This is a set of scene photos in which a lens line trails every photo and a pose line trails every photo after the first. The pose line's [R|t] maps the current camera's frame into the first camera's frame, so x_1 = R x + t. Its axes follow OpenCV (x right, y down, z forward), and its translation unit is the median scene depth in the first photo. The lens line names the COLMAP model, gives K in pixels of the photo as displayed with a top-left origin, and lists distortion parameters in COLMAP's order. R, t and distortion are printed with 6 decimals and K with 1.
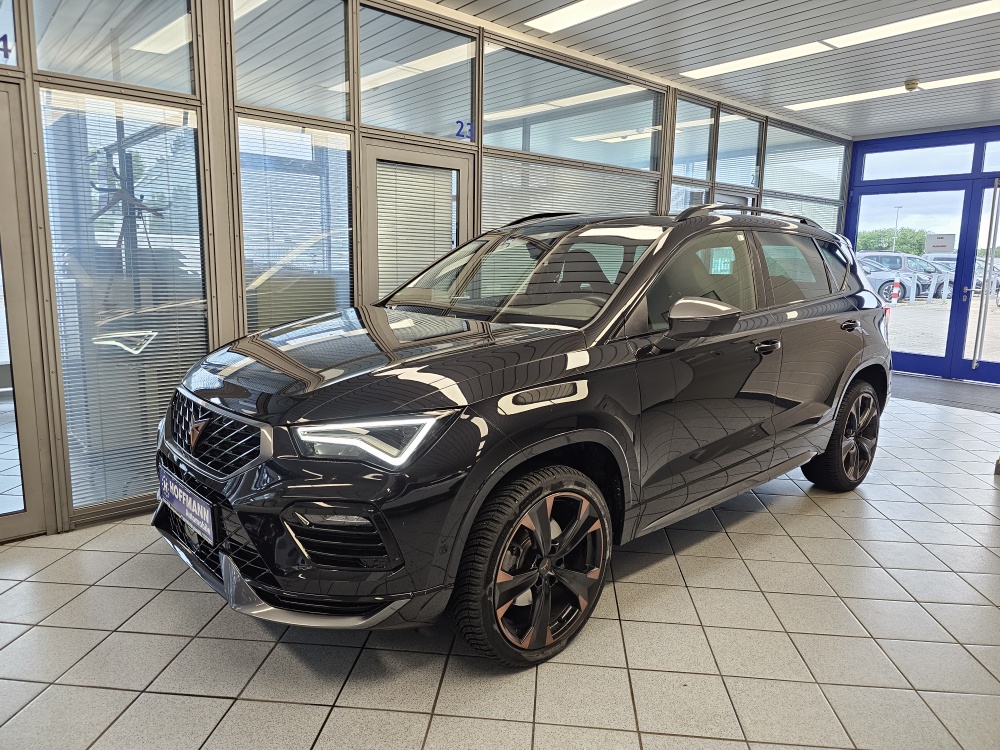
lens RADIAL K [[680.0, 0, 493.0], [0, 680.0, 376.8], [0, 0, 1]] dist [0.041452, -0.054583]
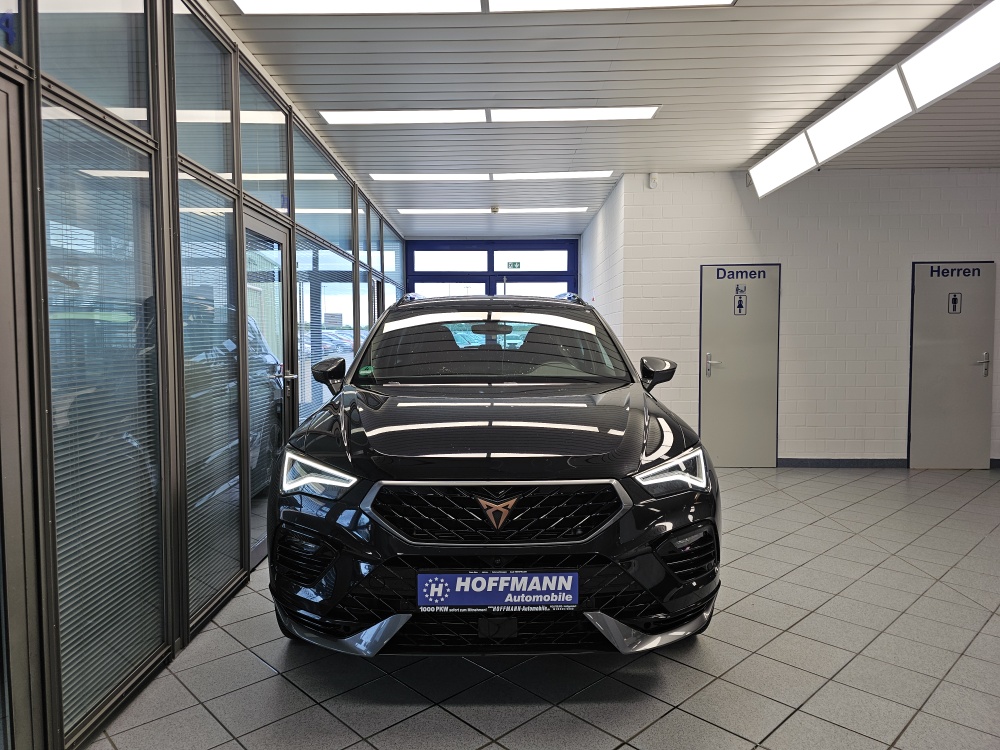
lens RADIAL K [[680.0, 0, 491.2], [0, 680.0, 374.4], [0, 0, 1]] dist [0.041452, -0.054583]
pose [[0.646955, -0.054710, 0.760563, -1.049300], [0.137947, 0.989363, -0.046172, -0.062152], [-0.749947, 0.134789, 0.647620, 0.321235]]
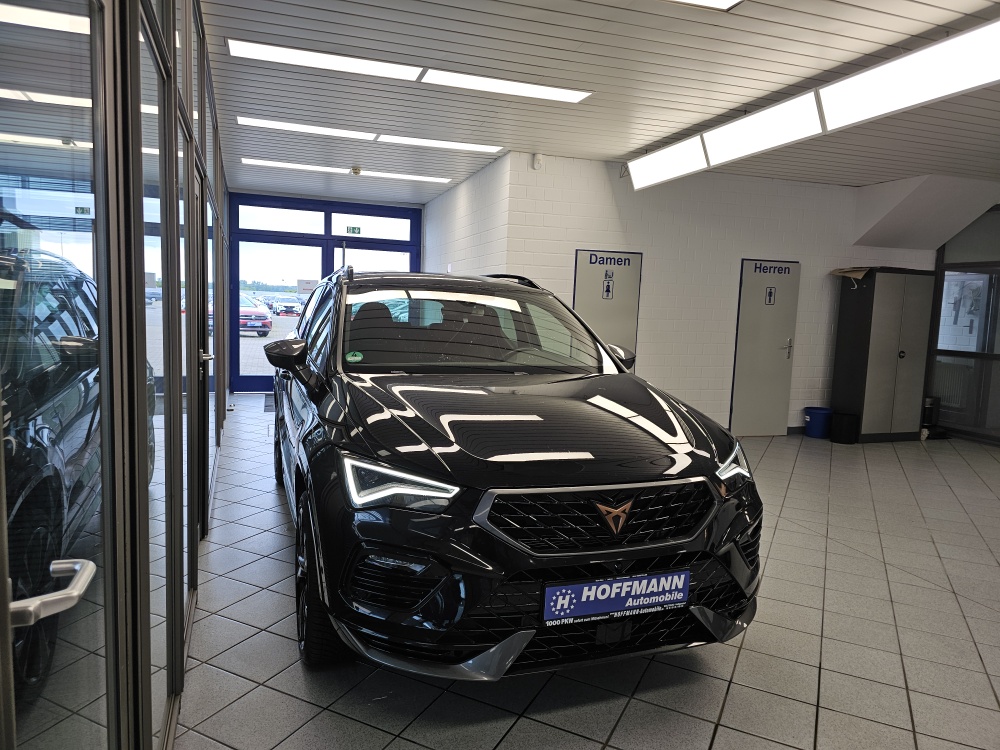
lens RADIAL K [[680.0, 0, 490.9], [0, 680.0, 383.4], [0, 0, 1]] dist [0.041452, -0.054583]
pose [[0.351869, -0.102886, 0.930378, -1.219088], [0.124402, 0.990264, 0.062460, -0.163910], [-0.927746, 0.093764, 0.361243, 0.724872]]
